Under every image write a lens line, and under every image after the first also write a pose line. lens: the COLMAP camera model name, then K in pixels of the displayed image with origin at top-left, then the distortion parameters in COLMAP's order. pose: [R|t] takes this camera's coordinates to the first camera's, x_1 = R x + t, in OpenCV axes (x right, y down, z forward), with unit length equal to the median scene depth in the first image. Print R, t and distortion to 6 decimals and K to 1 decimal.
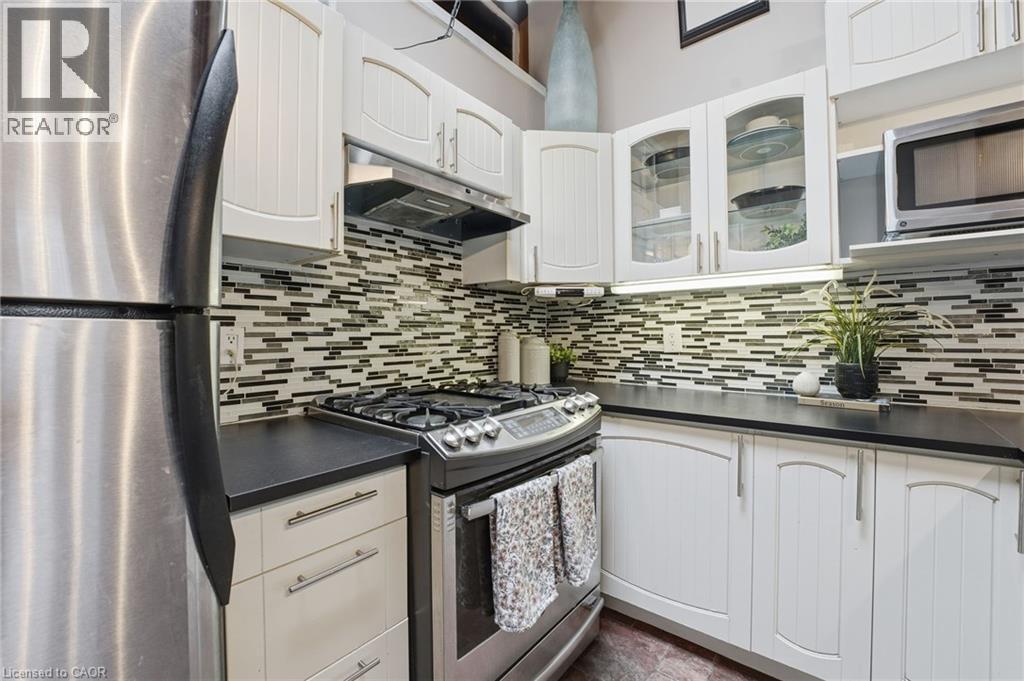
lens RADIAL K [[450.3, 0, 496.6], [0, 450.3, 333.2], [0, 0, 1]] dist [-0.022521, 0.000008]
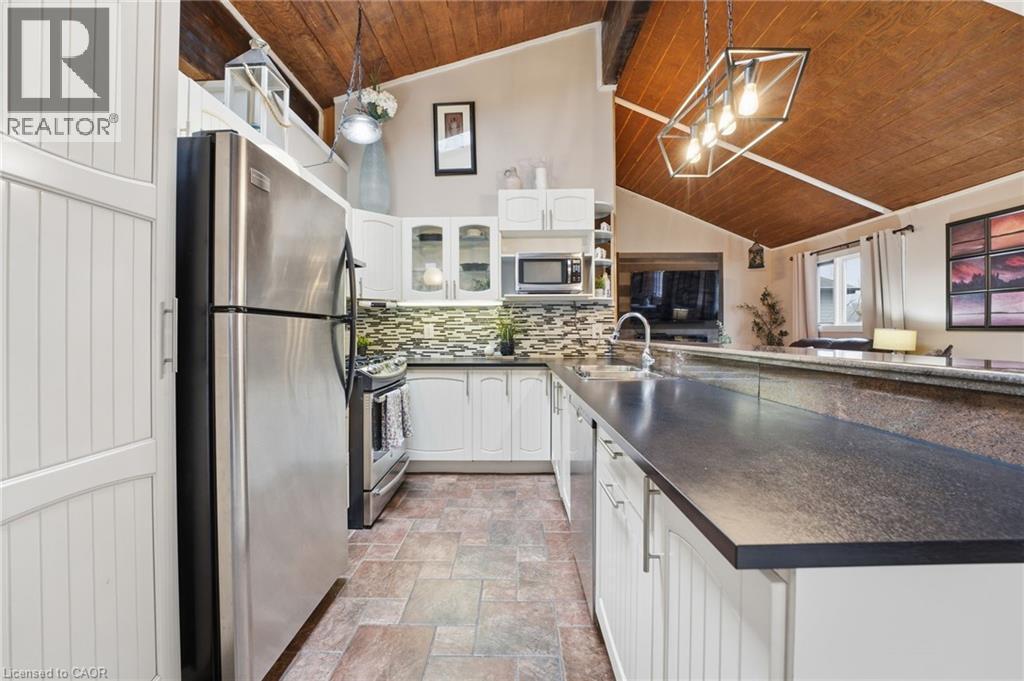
lens RADIAL K [[434.3, 0, 494.7], [0, 434.3, 337.7], [0, 0, 1]] dist [-0.000310, -0.000014]
pose [[0.804767, -0.005184, 0.593569, -0.552554], [-0.003883, 0.999895, 0.013996, 0.014792], [-0.593579, -0.013568, 0.804662, -0.738397]]
